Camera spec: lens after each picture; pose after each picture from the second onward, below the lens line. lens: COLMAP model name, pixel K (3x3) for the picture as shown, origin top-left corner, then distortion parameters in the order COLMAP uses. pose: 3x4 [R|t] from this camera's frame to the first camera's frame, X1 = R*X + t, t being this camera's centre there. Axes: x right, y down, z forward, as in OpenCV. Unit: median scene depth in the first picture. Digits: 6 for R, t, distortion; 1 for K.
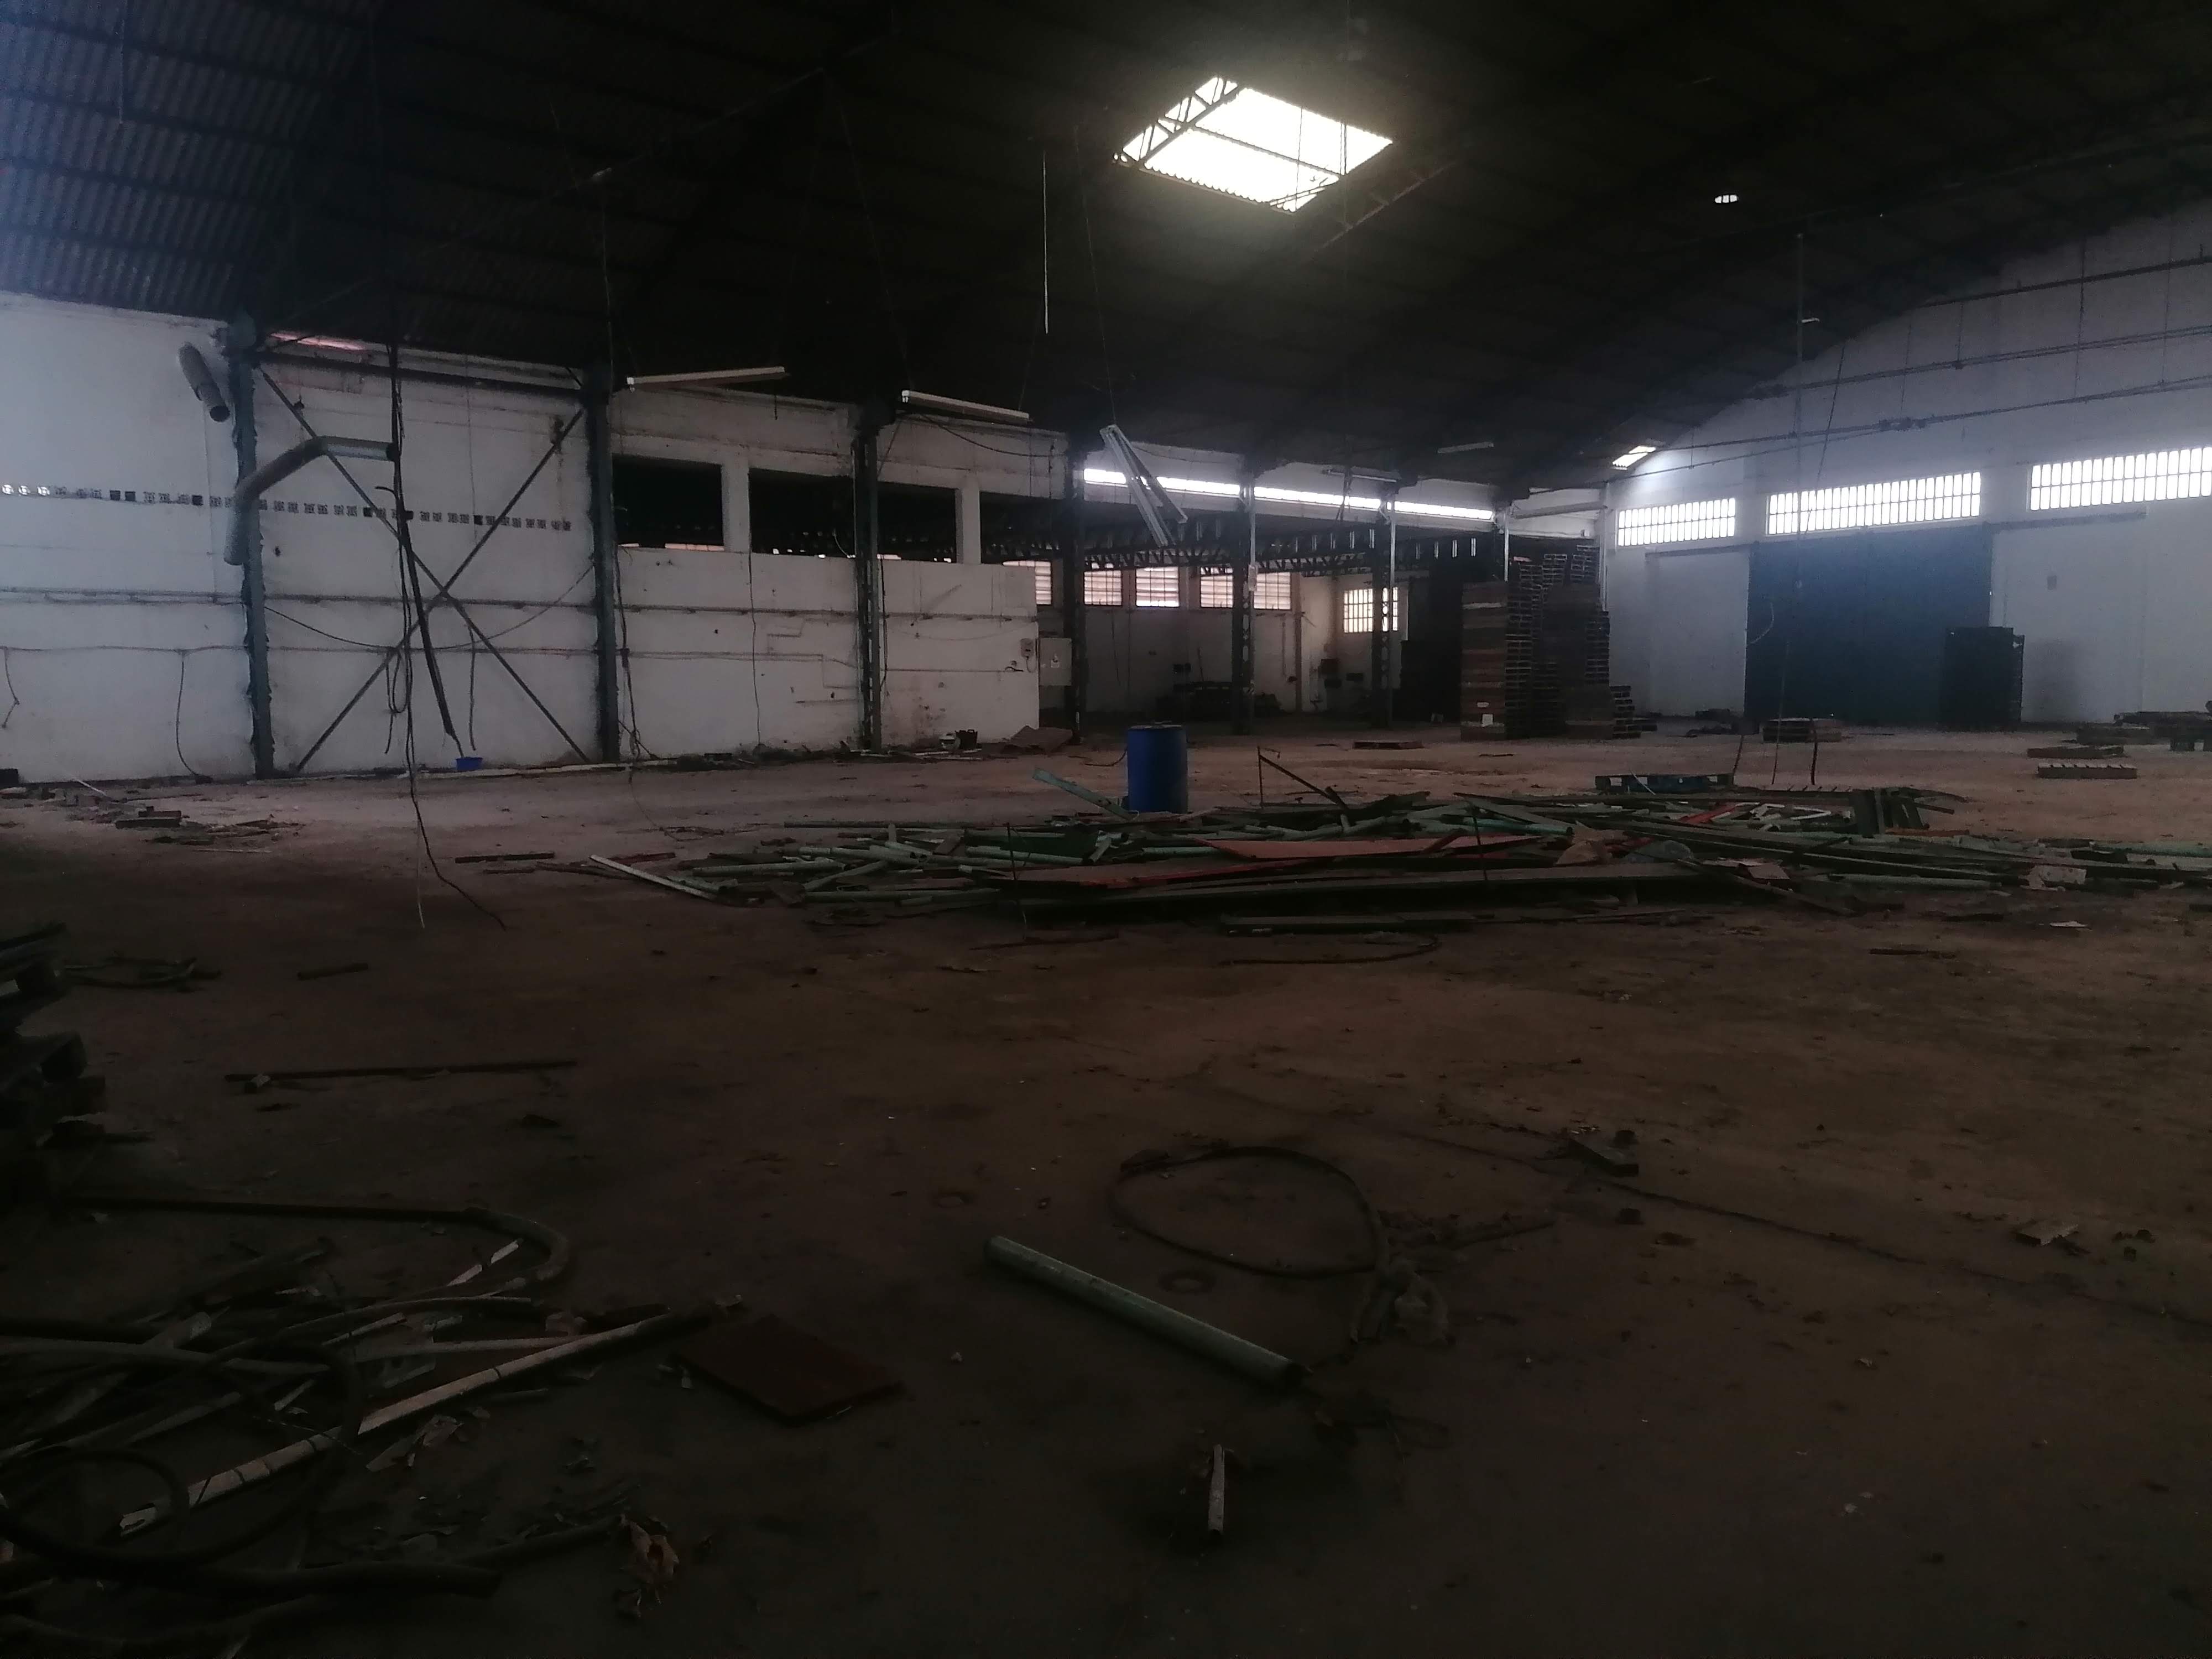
lens RADIAL K [[1651.9, 0, 1122.0], [0, 1651.9, 819.5], [0, 0, 1]] dist [0.107684, -0.132433]
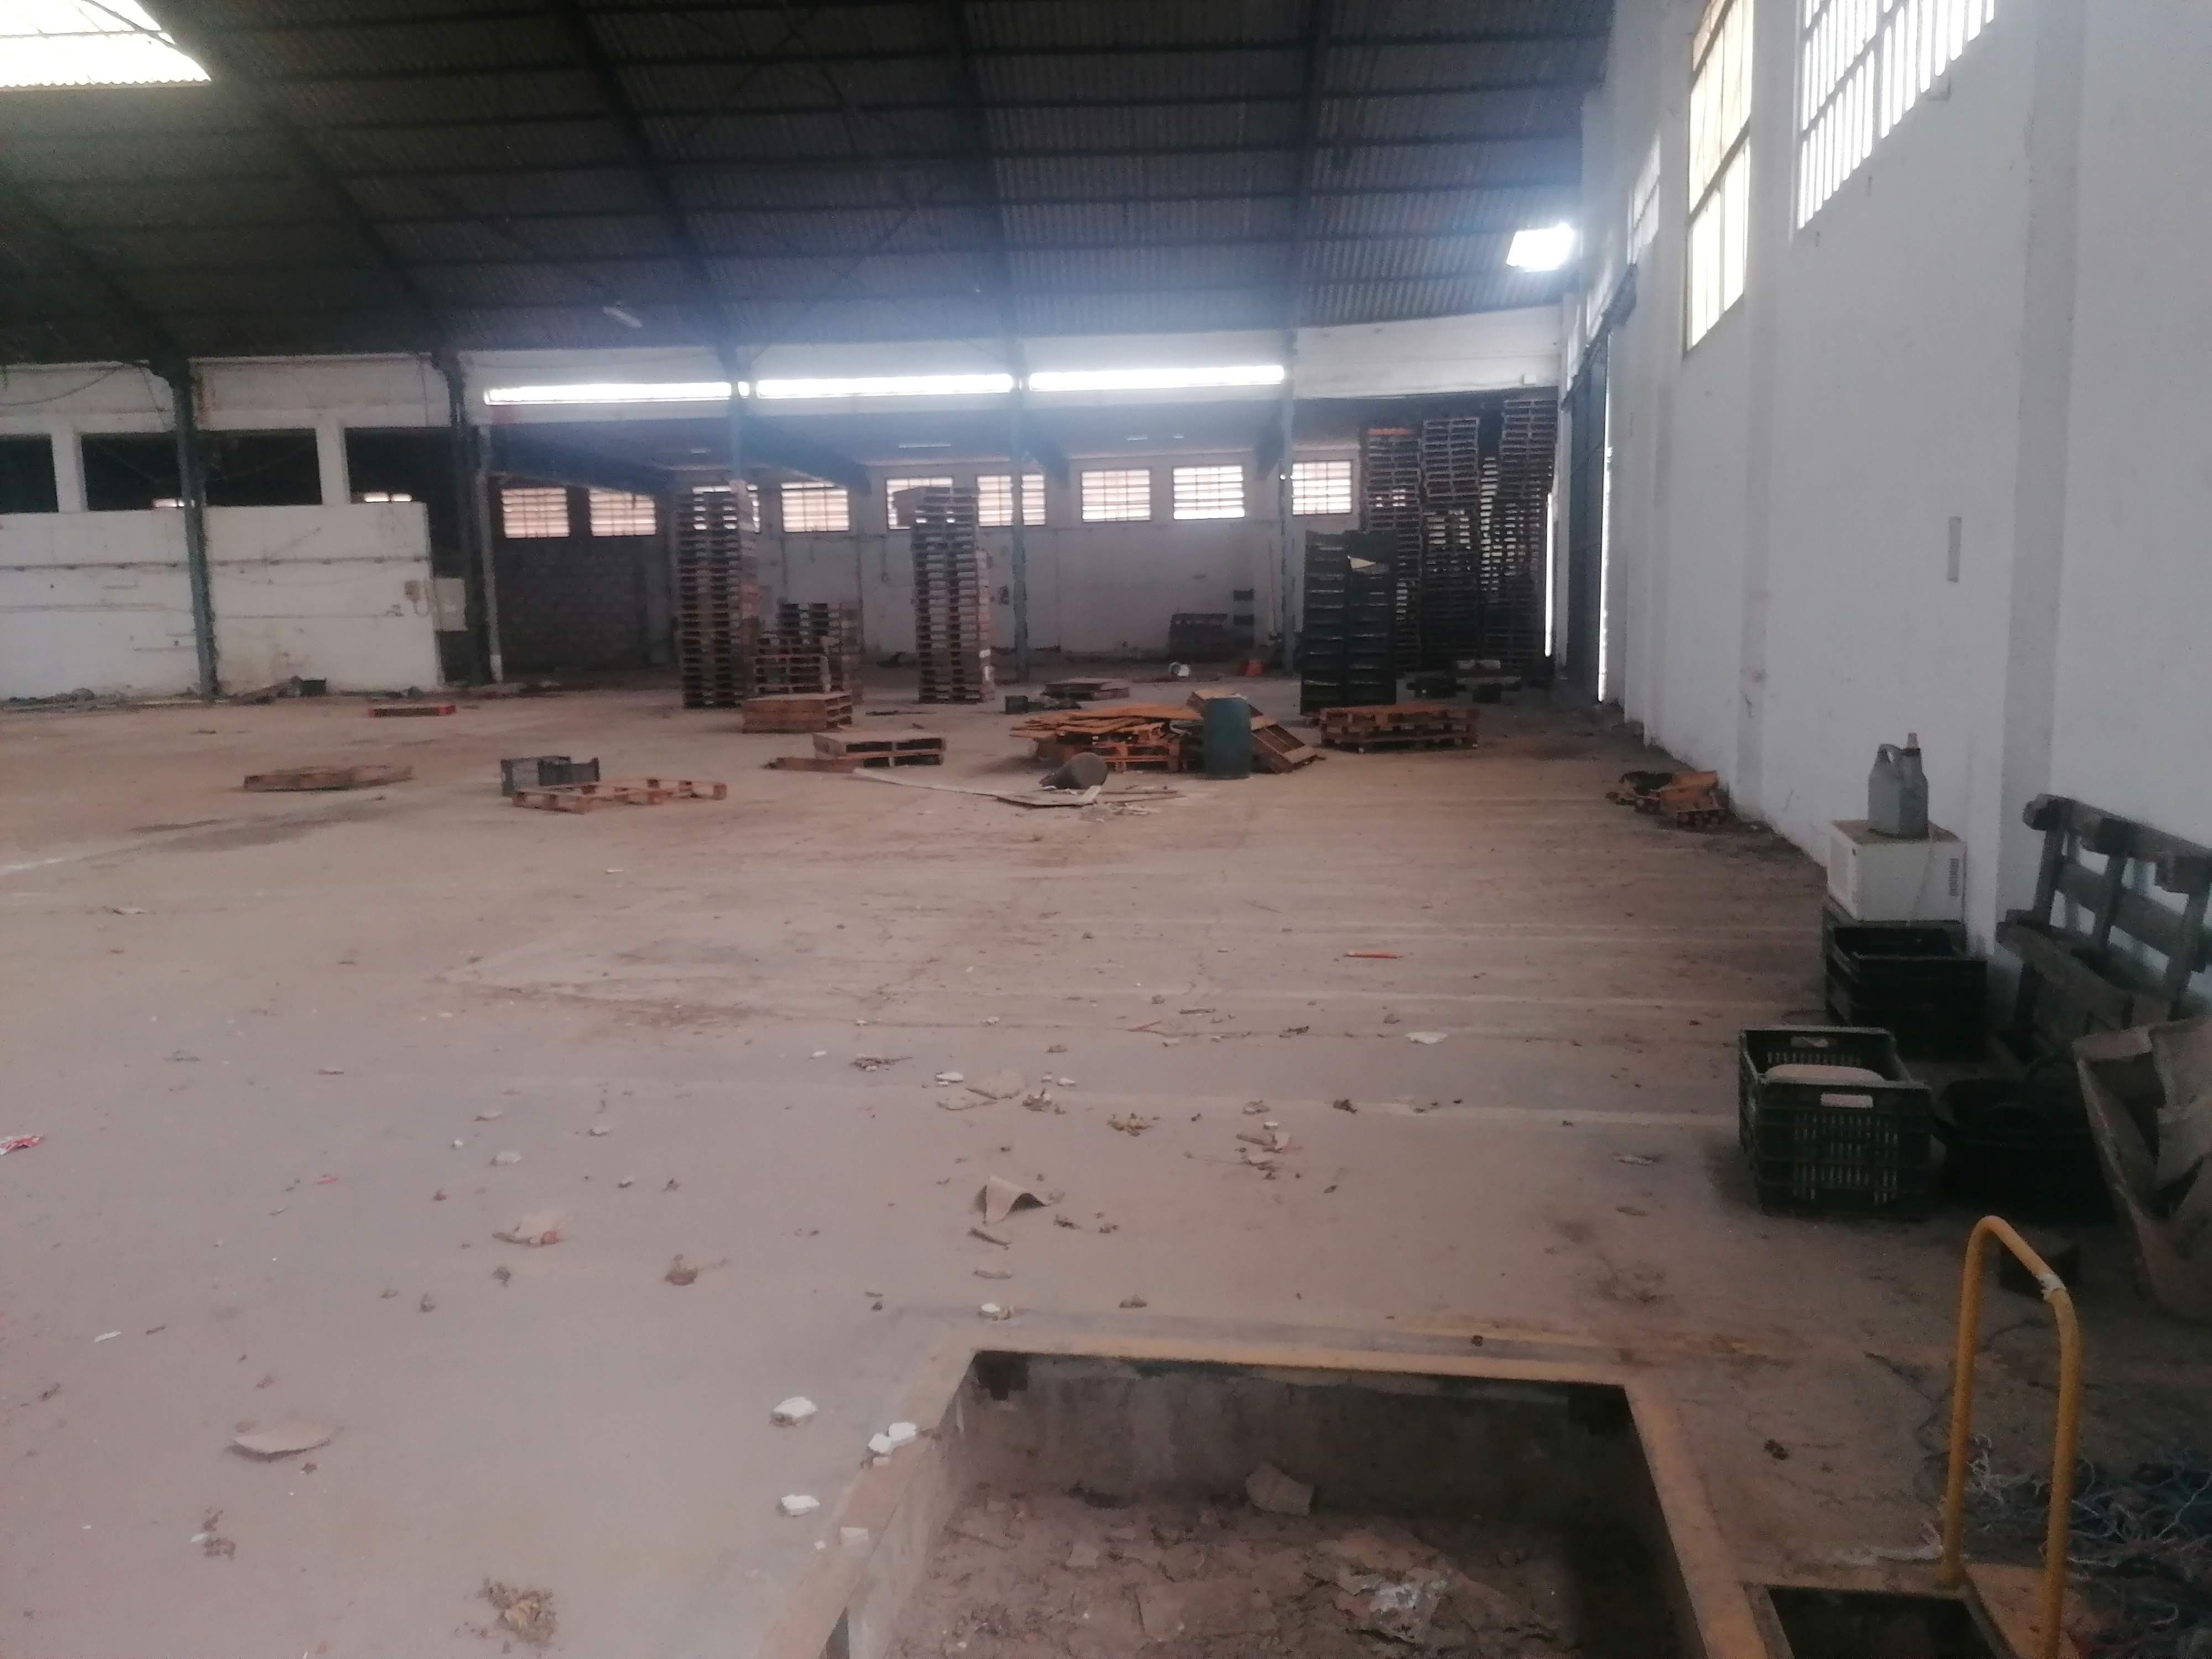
lens RADIAL K [[1651.9, 0, 1122.0], [0, 1651.9, 819.5], [0, 0, 1]] dist [0.107684, -0.132433]
pose [[0.695433, 0.083703, -0.713699, 1.024969], [-0.042979, 0.996260, 0.074962, -0.070119], [0.717304, -0.021457, 0.696430, 0.694882]]
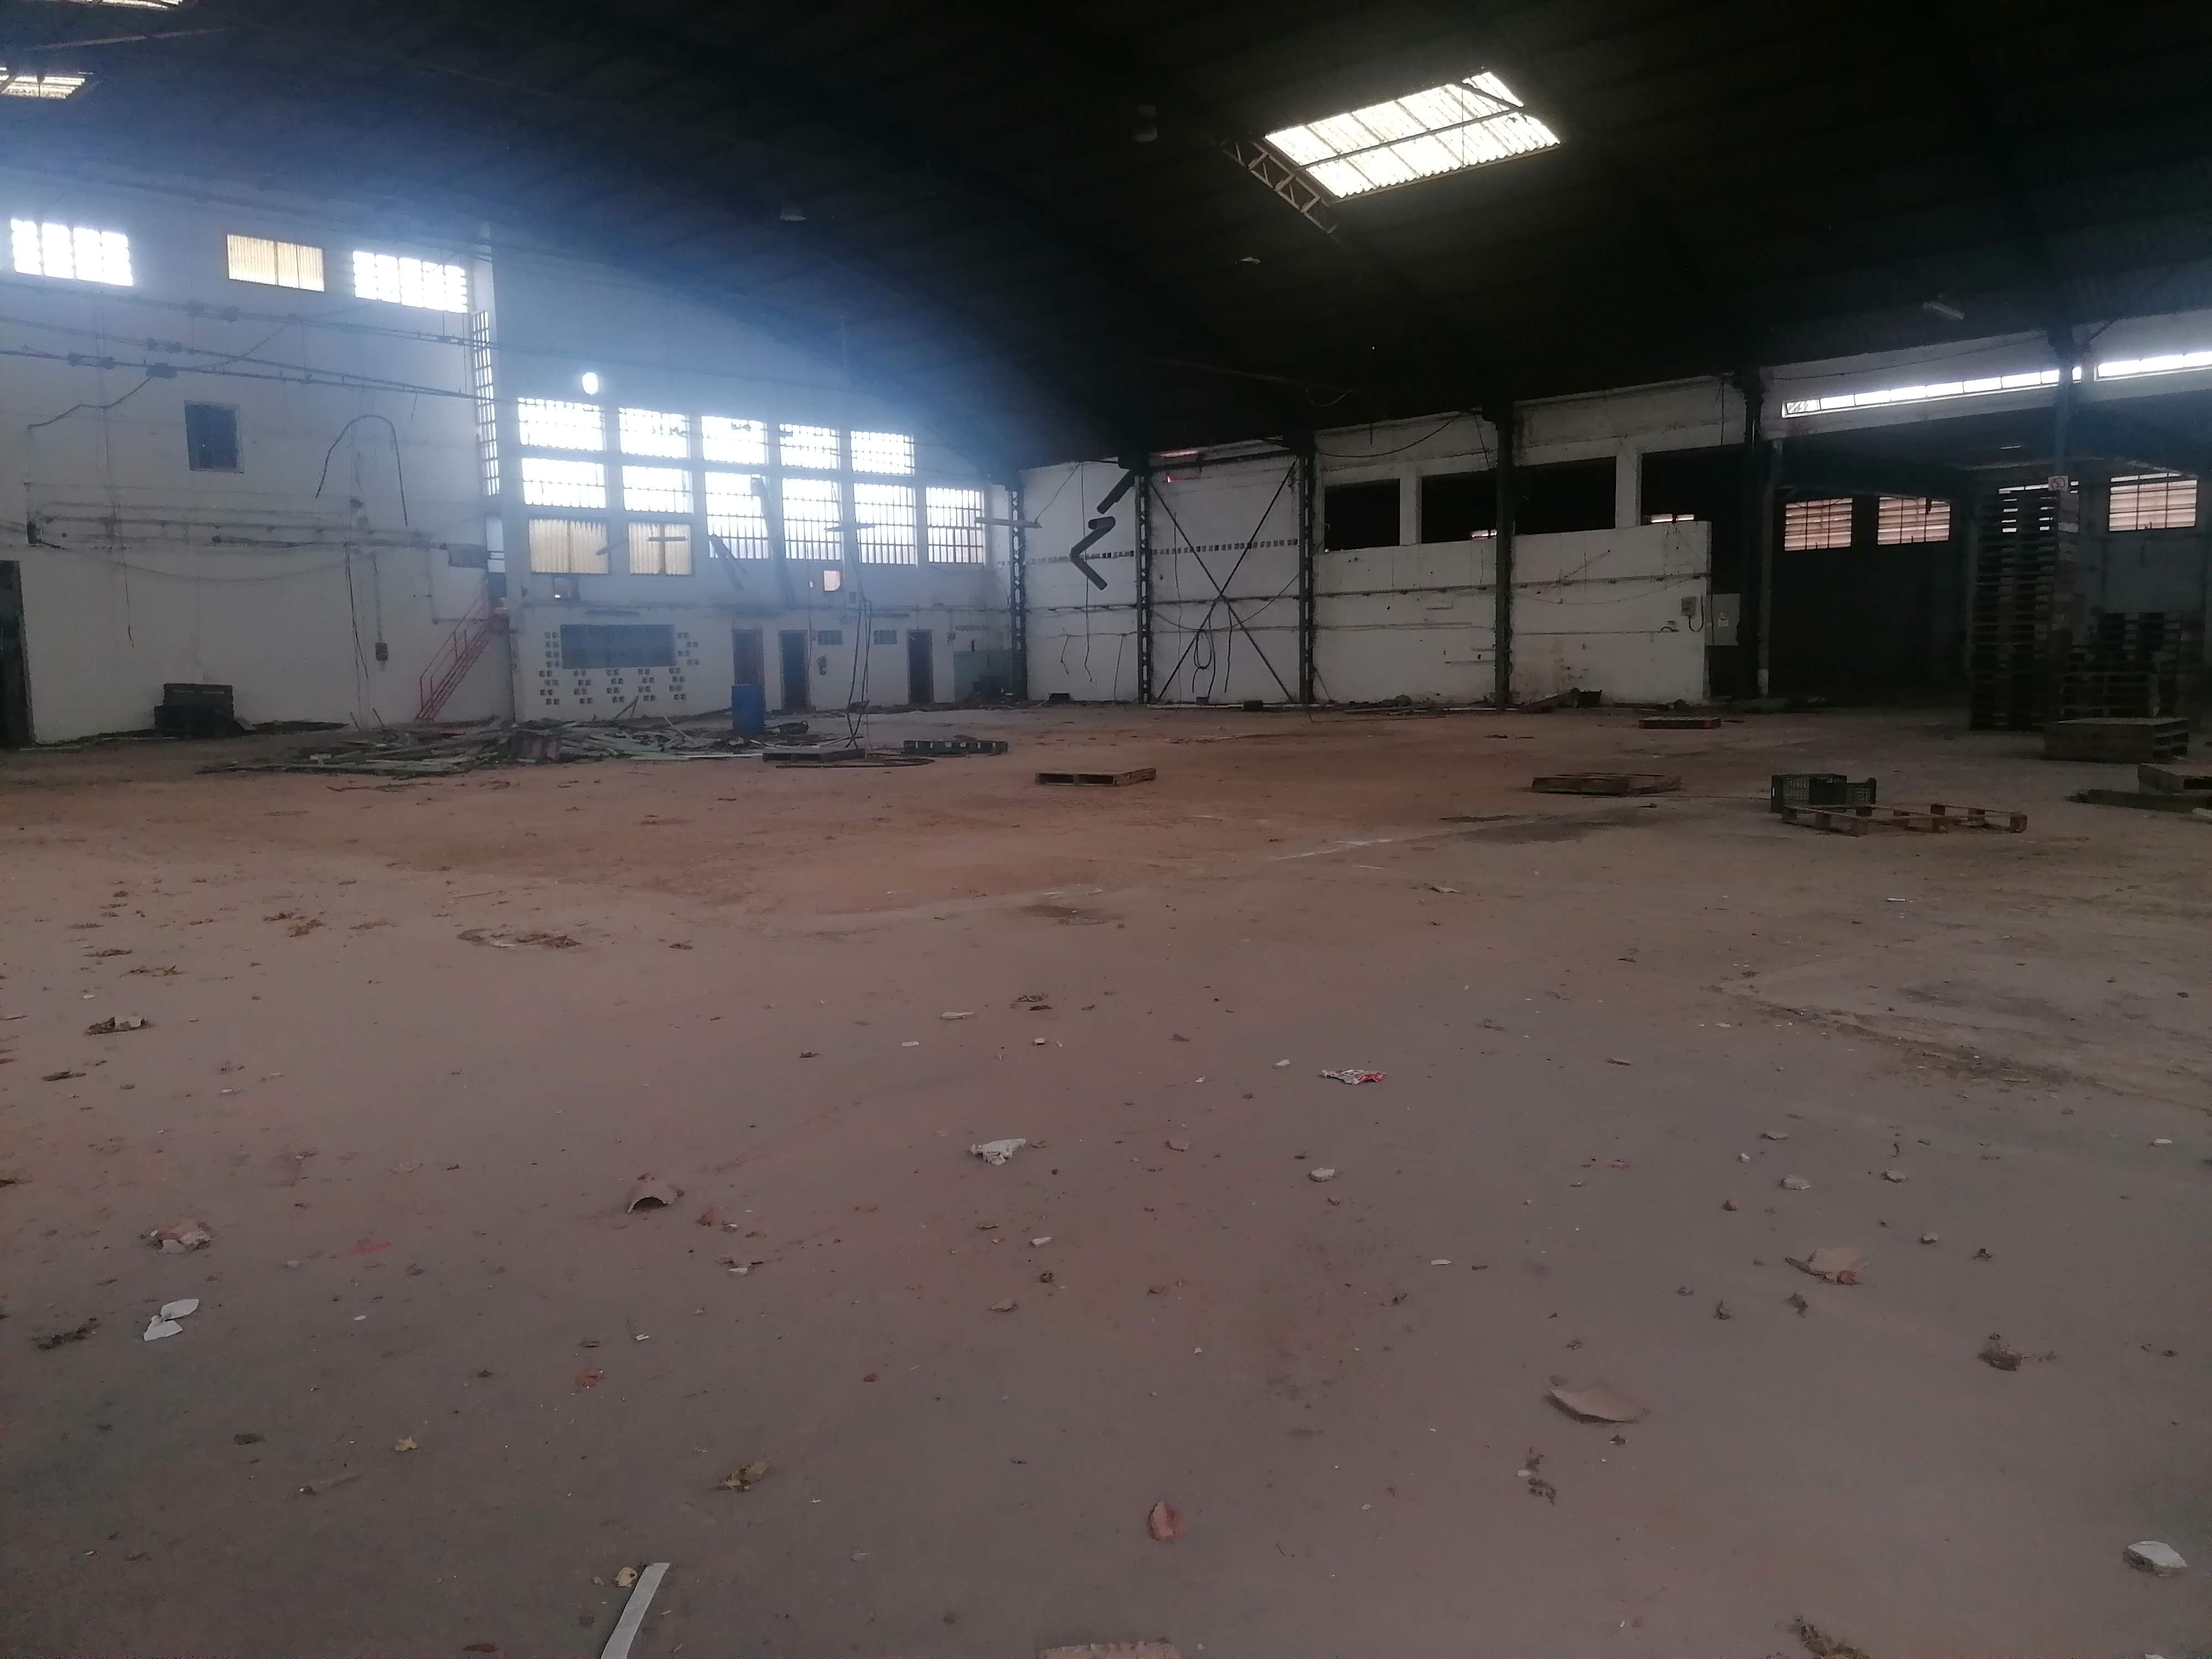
lens RADIAL K [[1651.9, 0, 1122.0], [0, 1651.9, 819.5], [0, 0, 1]] dist [0.107684, -0.132433]
pose [[0.063194, 0.108764, -0.992057, 1.014221], [-0.063966, 0.992441, 0.104732, -0.068471], [0.995949, 0.056839, 0.069673, 0.680035]]
